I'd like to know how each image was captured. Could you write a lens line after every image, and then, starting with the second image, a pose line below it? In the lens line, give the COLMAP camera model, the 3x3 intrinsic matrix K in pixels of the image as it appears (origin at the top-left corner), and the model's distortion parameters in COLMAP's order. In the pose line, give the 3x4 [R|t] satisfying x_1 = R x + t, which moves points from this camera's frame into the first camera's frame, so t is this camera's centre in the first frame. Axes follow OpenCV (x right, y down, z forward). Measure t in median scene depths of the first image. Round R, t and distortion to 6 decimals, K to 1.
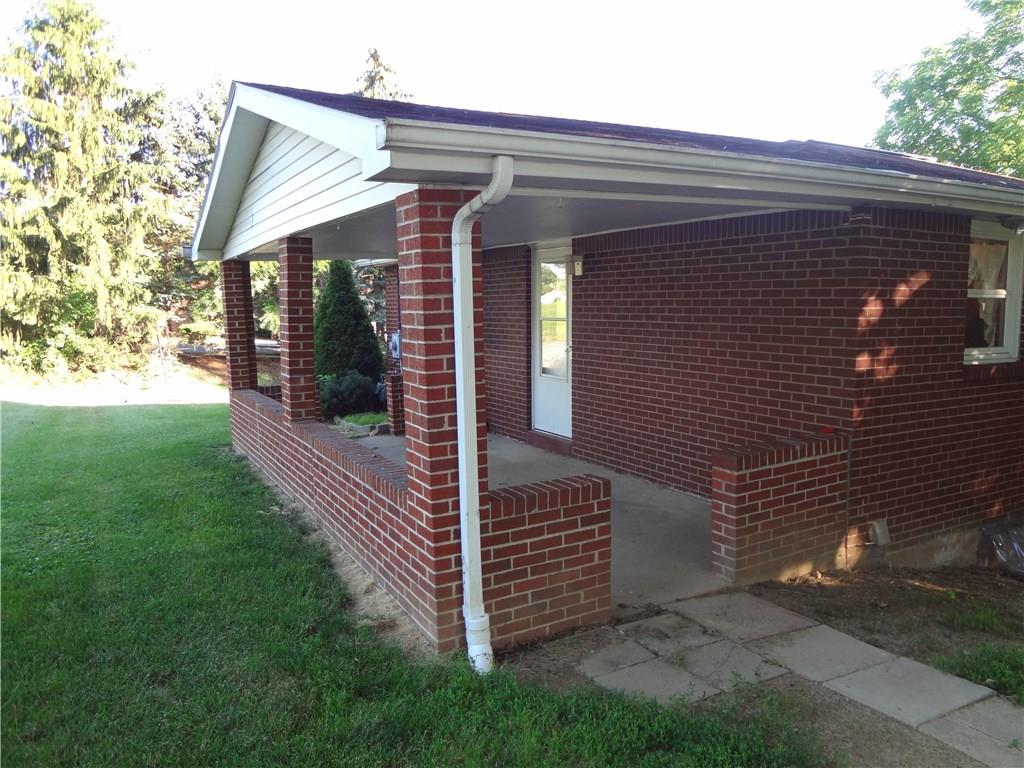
lens RADIAL K [[755.3, 0, 512.0], [0, 755.3, 384.0], [0, 0, 1]] dist [-0.058439, 0.010252]
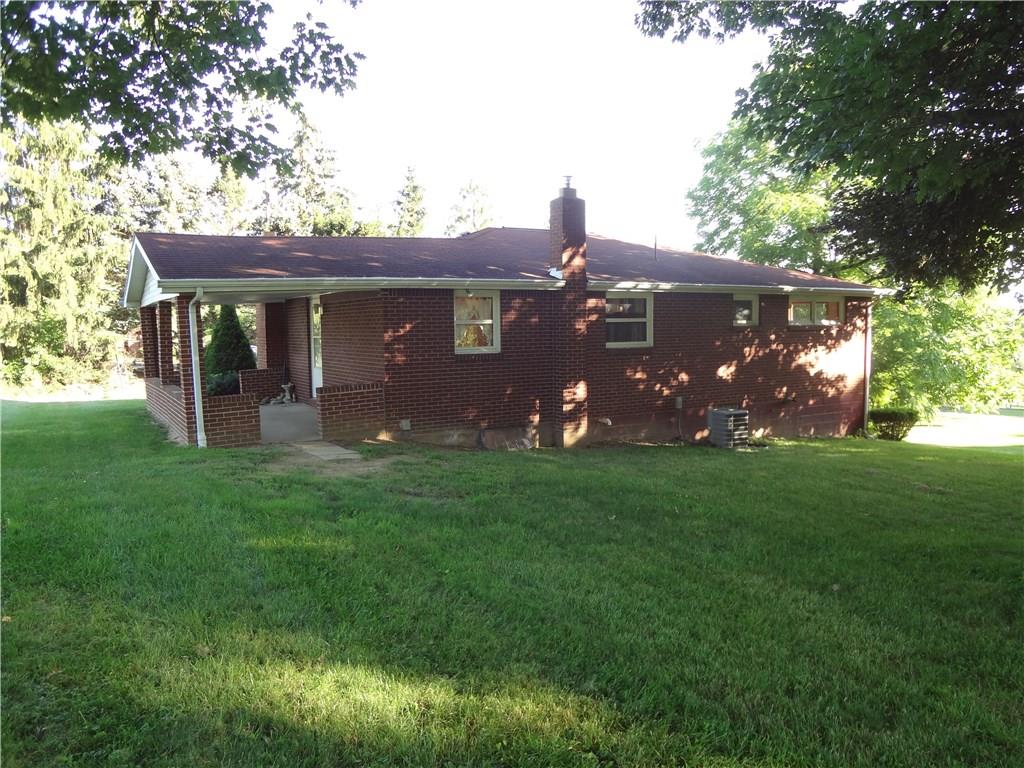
lens RADIAL K [[755.3, 0, 512.0], [0, 755.3, 384.0], [0, 0, 1]] dist [-0.058439, 0.010252]
pose [[0.999265, -0.011760, 0.036487, 0.136644], [0.012738, 0.999563, -0.026690, 0.025065], [-0.036157, 0.027135, 0.998978, -0.255681]]
